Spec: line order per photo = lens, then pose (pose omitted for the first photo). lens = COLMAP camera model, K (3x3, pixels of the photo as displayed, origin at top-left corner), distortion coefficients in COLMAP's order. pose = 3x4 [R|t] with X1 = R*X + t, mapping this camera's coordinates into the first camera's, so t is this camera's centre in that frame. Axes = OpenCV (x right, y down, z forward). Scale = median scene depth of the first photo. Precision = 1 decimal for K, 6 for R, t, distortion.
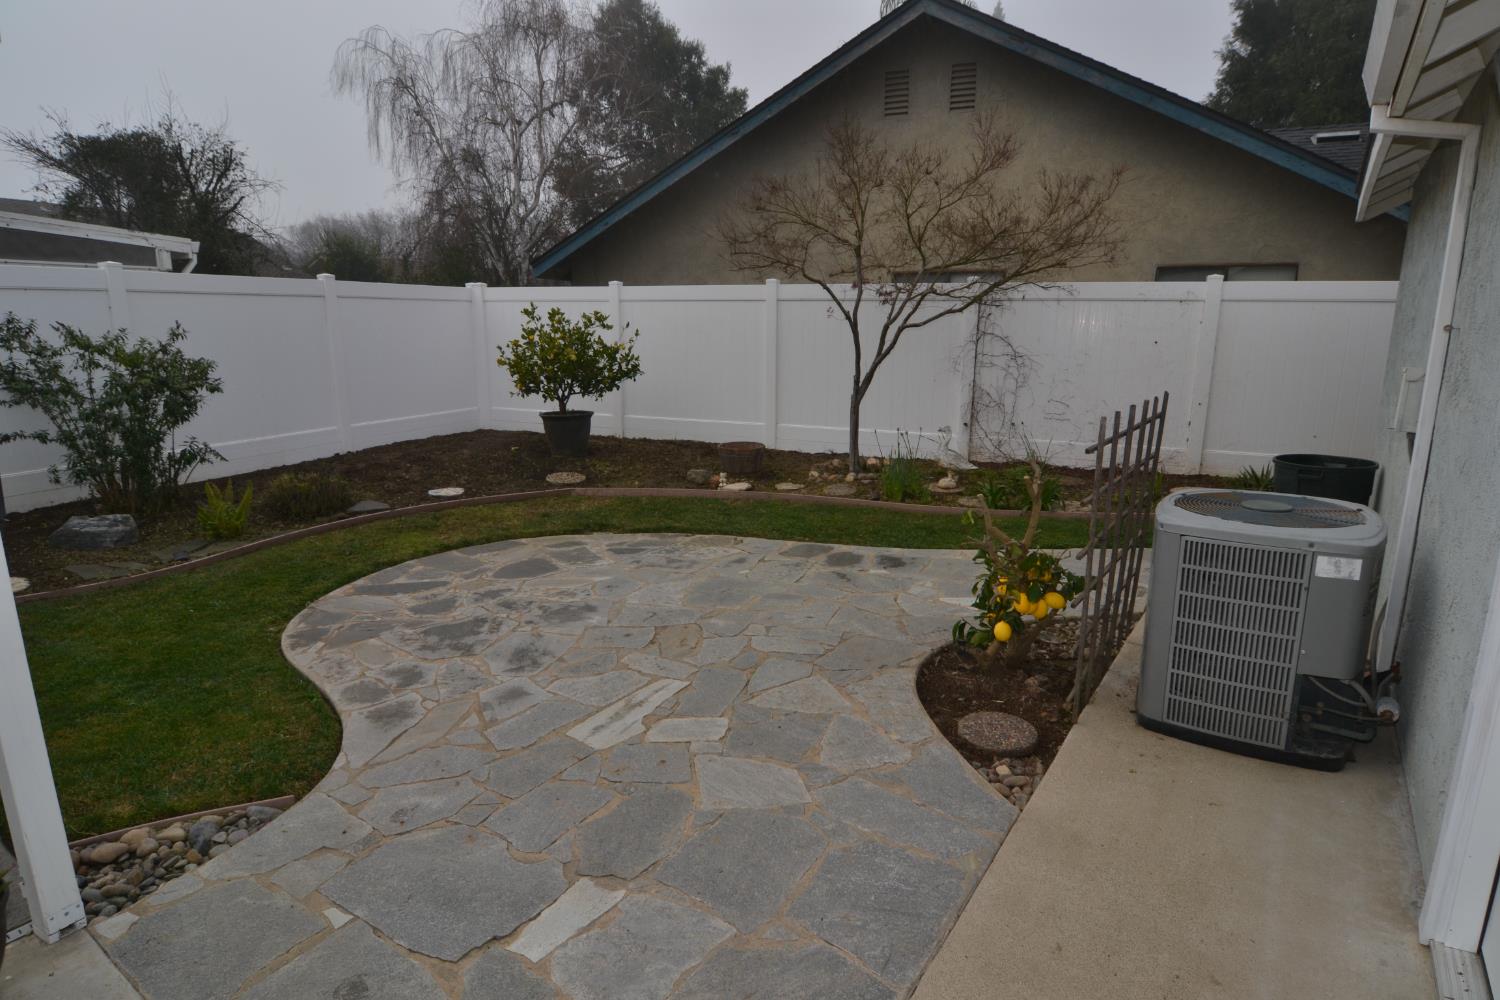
lens RADIAL K [[810.7, 0, 754.6], [0, 810.7, 505.0], [0, 0, 1]] dist [-0.011933, -0.001646]
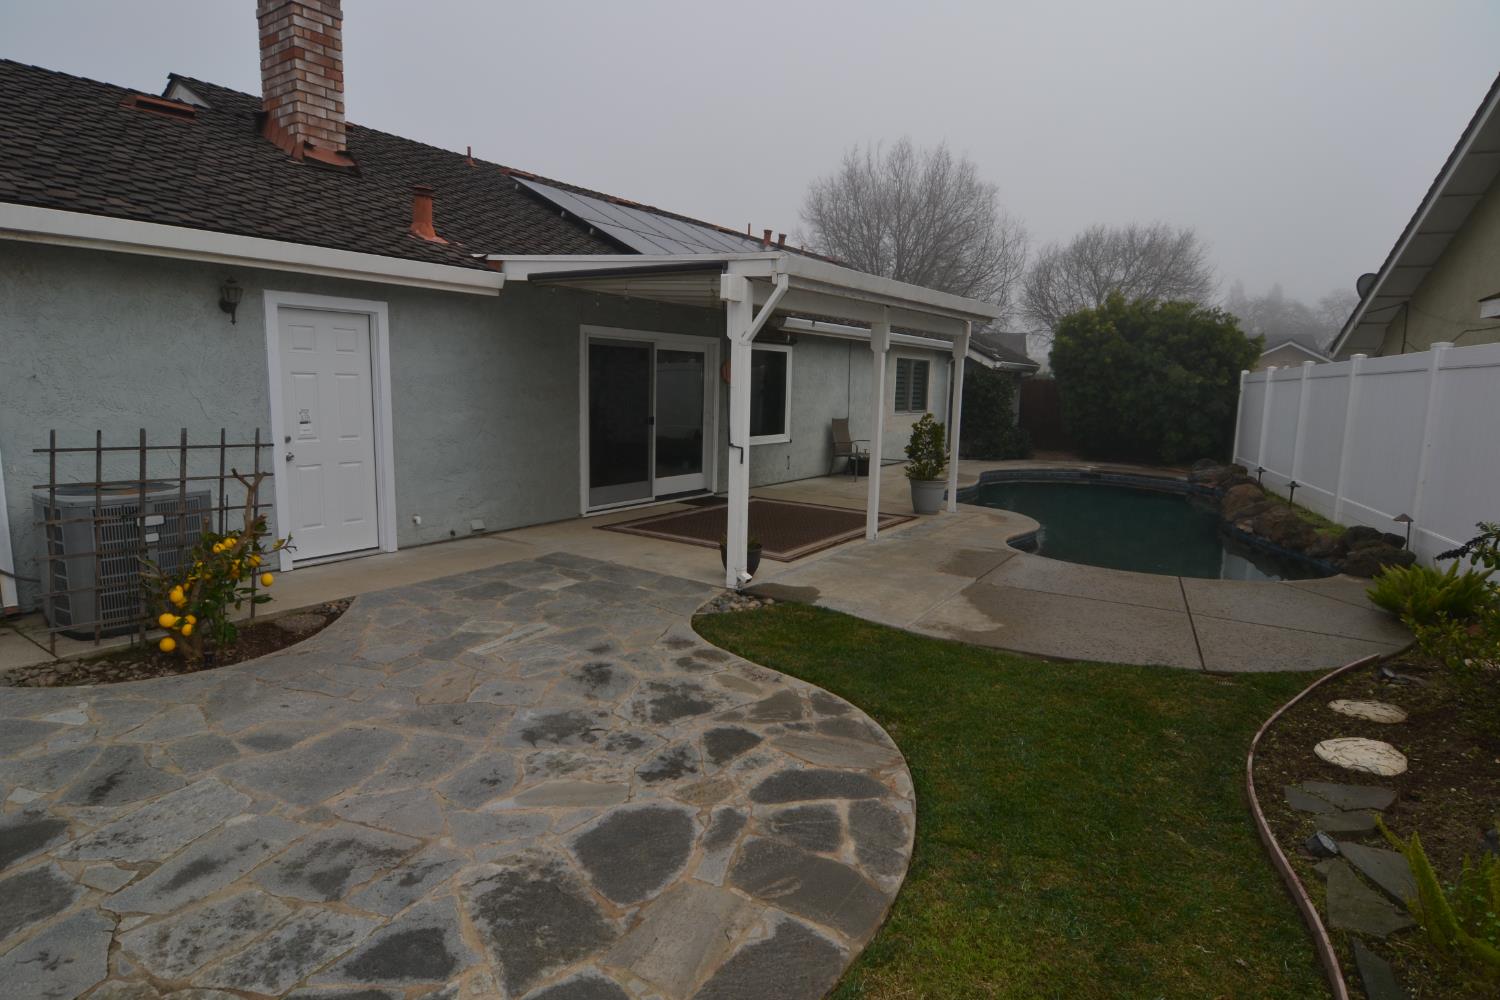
lens RADIAL K [[810.7, 0, 754.6], [0, 810.7, 505.0], [0, 0, 1]] dist [-0.011933, -0.001646]
pose [[-0.999835, -0.015060, -0.010143, -0.416089], [-0.017675, 0.935117, 0.353899, -0.373271], [0.004155, 0.354020, -0.935229, 1.683841]]
